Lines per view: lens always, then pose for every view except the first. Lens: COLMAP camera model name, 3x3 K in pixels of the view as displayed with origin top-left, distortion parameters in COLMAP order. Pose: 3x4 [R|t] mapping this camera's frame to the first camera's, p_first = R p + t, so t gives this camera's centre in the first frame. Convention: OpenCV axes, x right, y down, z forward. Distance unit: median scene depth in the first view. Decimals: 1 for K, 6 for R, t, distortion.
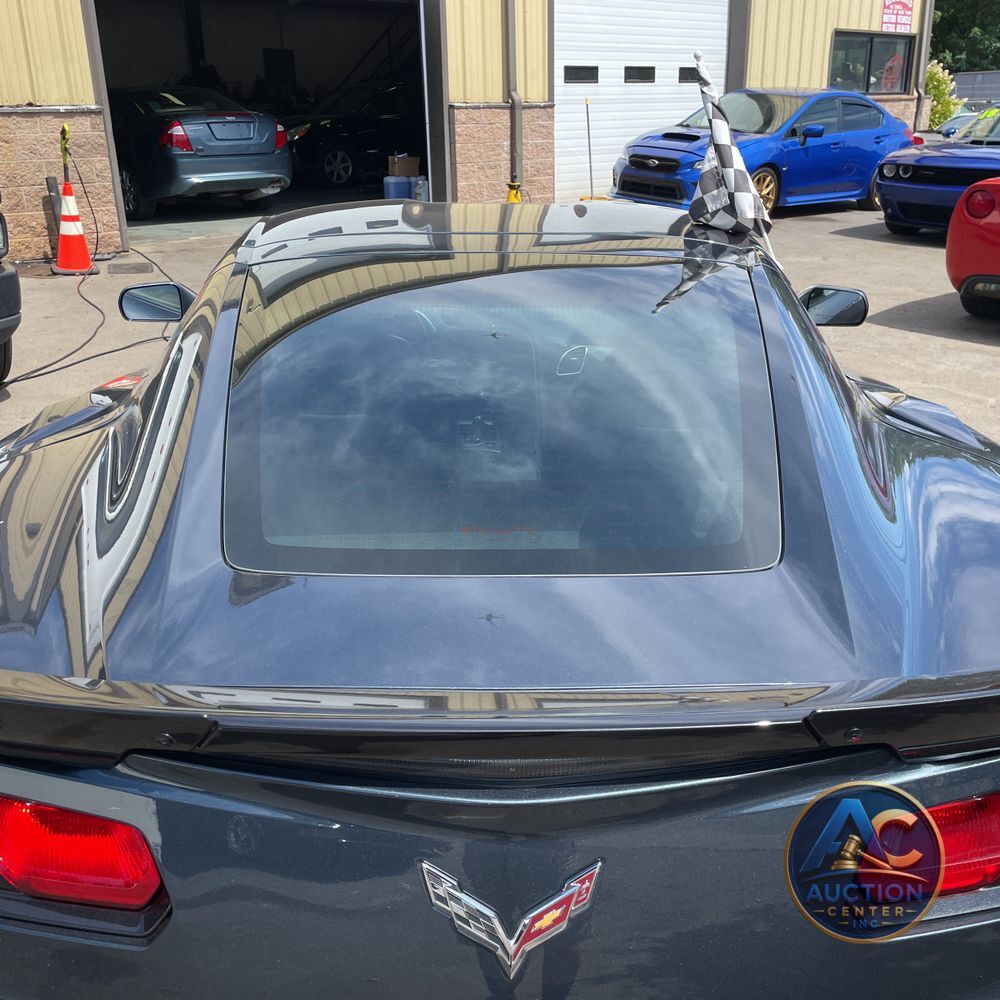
lens RADIAL K [[1005.2, 0, 507.9], [0, 1005.2, 494.3], [0, 0, 1]] dist [0.078608, -0.121629]
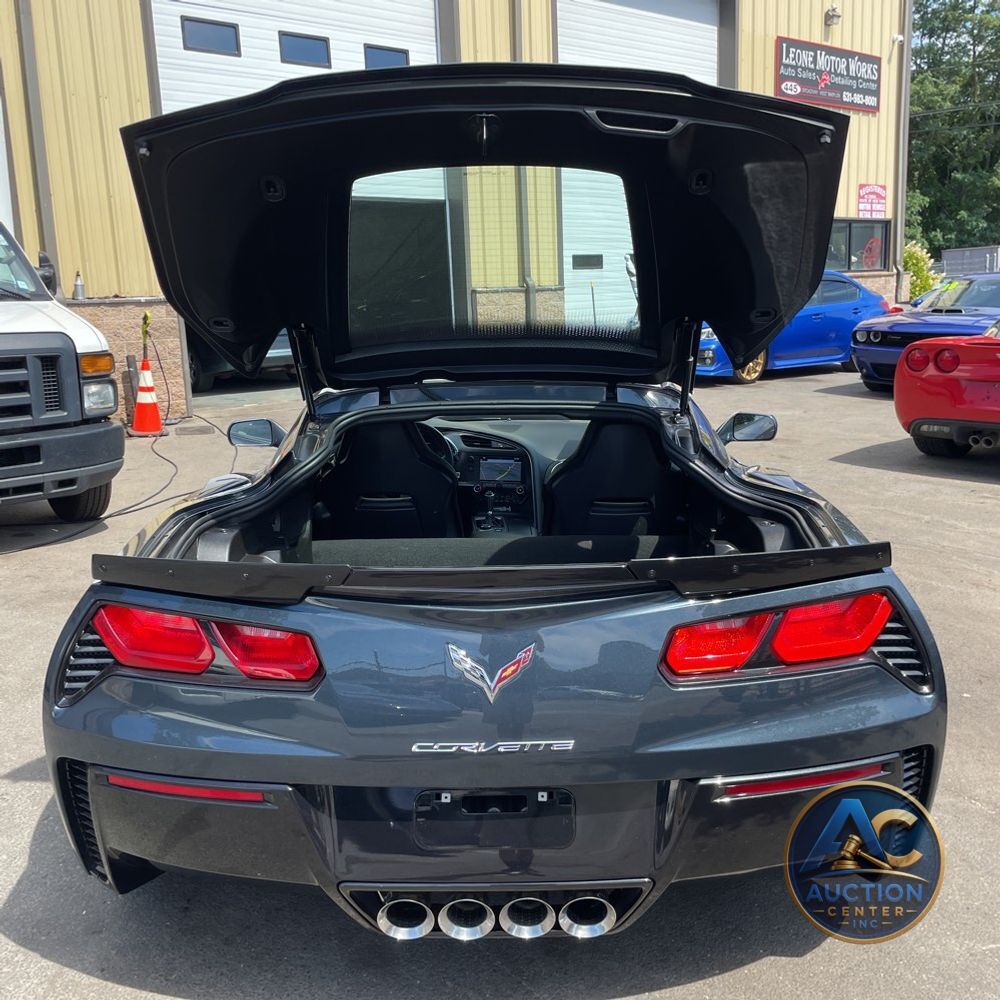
lens RADIAL K [[1005.2, 0, 507.9], [0, 1005.2, 494.3], [0, 0, 1]] dist [0.078608, -0.121629]
pose [[0.999575, -0.015948, -0.024396, 0.006941], [0.011739, 0.986412, -0.163871, 0.030300], [0.026678, 0.163515, 0.986180, -0.081036]]
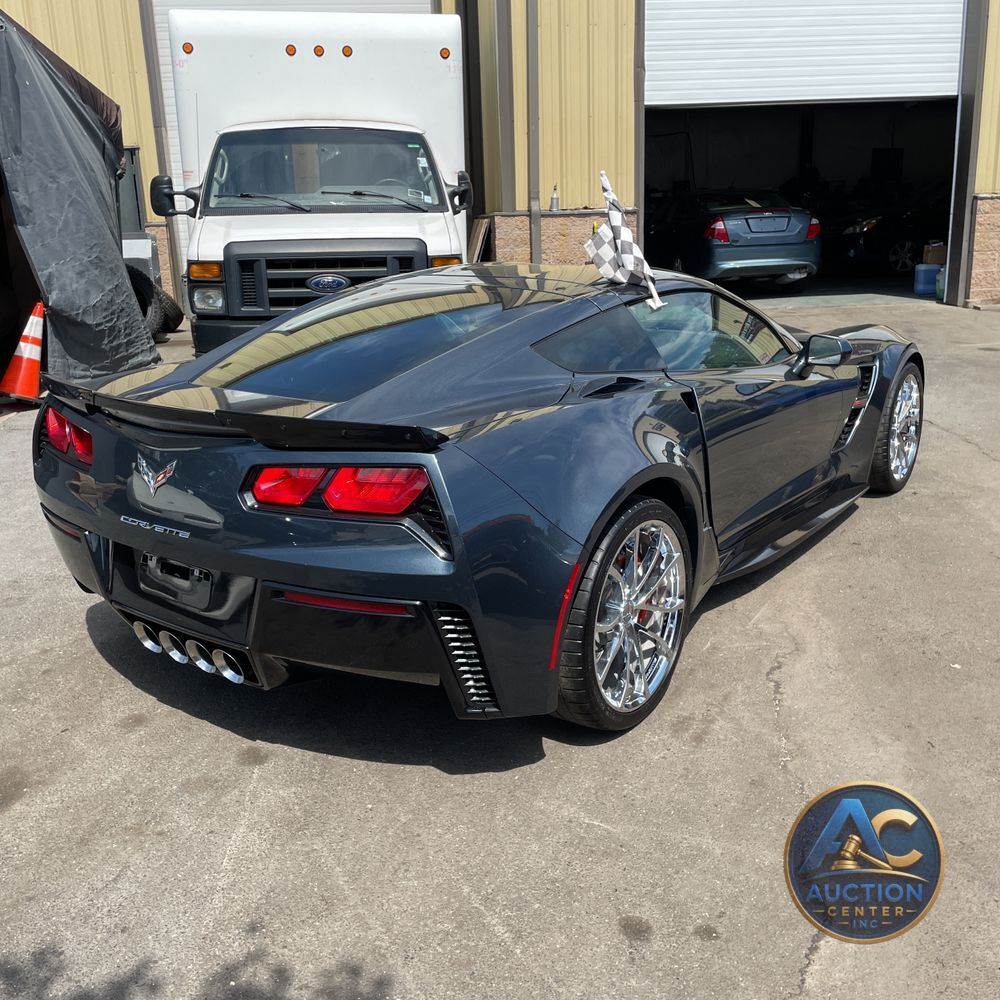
lens RADIAL K [[1005.2, 0, 507.9], [0, 1005.2, 494.3], [0, 0, 1]] dist [0.078608, -0.121629]
pose [[0.799719, 0.144155, -0.582811, 0.200158], [-0.193436, 0.980848, -0.022821, 0.025190], [0.568359, 0.130986, 0.812287, -0.060750]]
